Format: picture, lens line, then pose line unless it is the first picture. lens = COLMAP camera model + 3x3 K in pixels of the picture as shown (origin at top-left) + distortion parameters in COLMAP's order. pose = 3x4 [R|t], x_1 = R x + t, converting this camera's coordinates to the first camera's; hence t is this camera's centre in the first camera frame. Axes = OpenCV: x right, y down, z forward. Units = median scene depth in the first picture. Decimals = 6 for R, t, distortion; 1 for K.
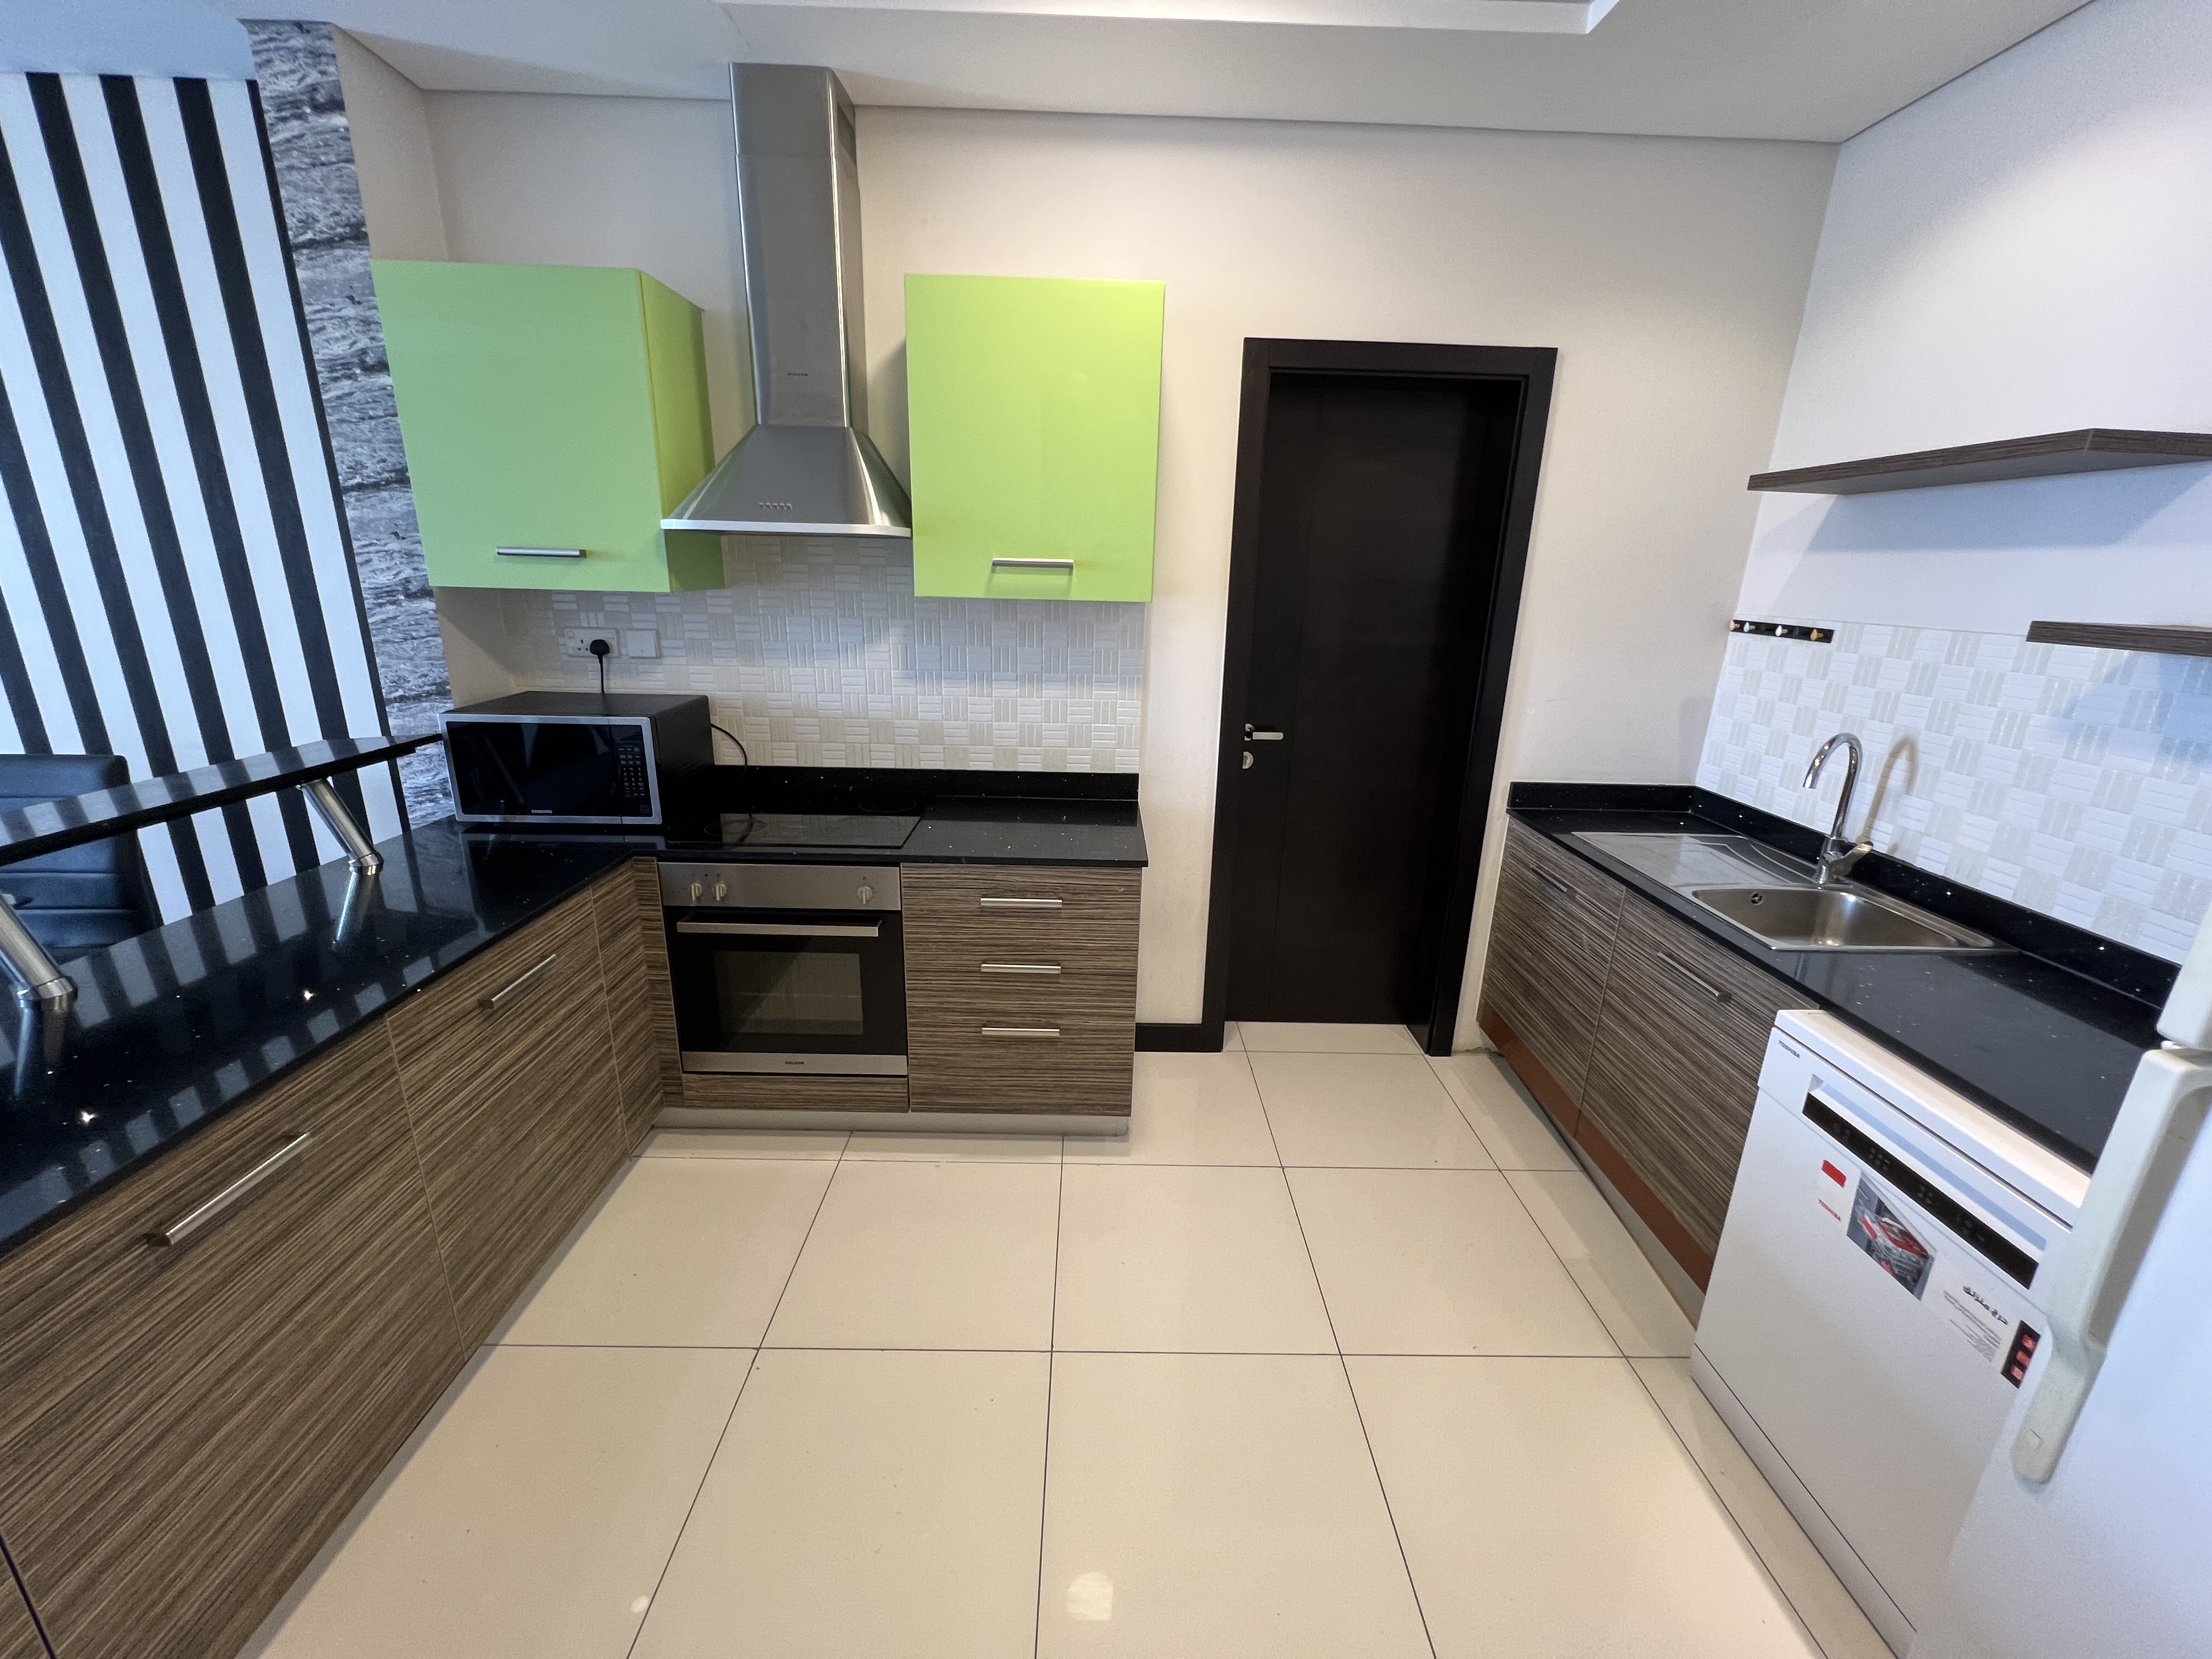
lens RADIAL K [[885.0, 0, 1108.2], [0, 885.0, 825.3], [0, 0, 1]] dist [0.004240, 0.000140]
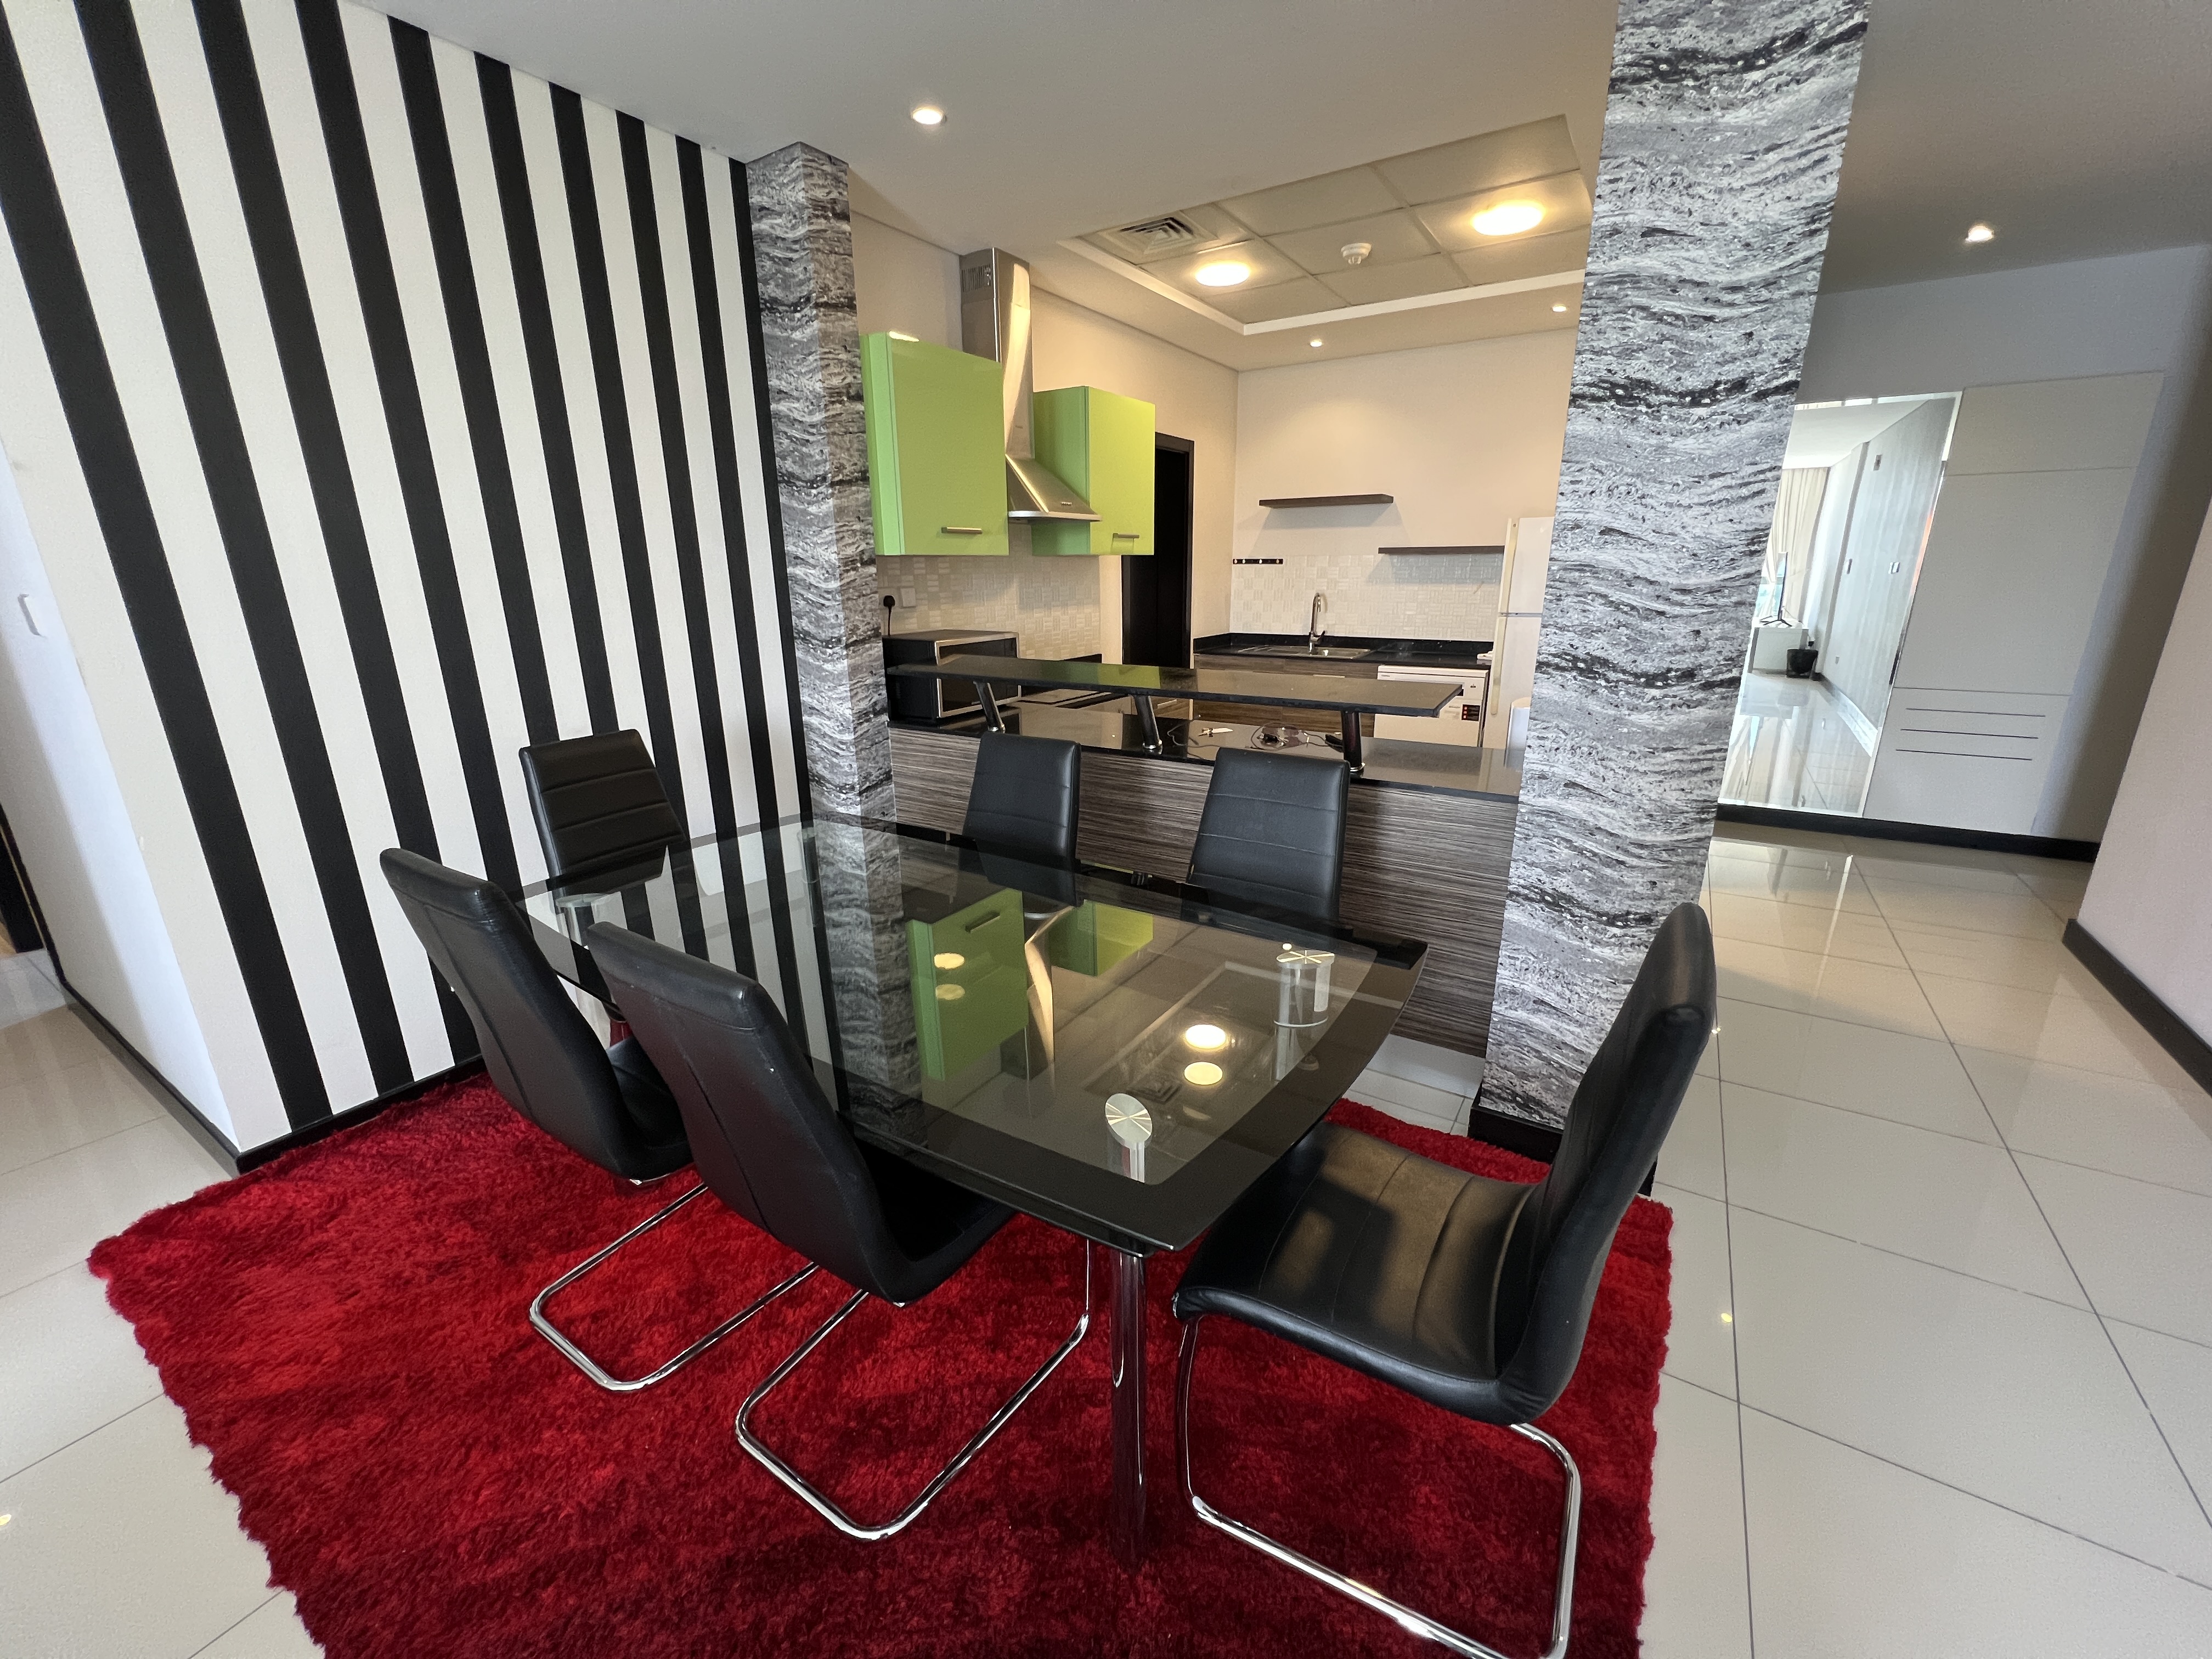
lens RADIAL K [[885.0, 0, 1108.6], [0, 885.0, 826.7], [0, 0, 1]] dist [0.004240, 0.000140]
pose [[0.547464, -0.267133, 0.793046, -1.764100], [0.258043, 0.955390, 0.143682, 0.028796], [-0.796051, 0.125979, 0.591974, -0.050294]]
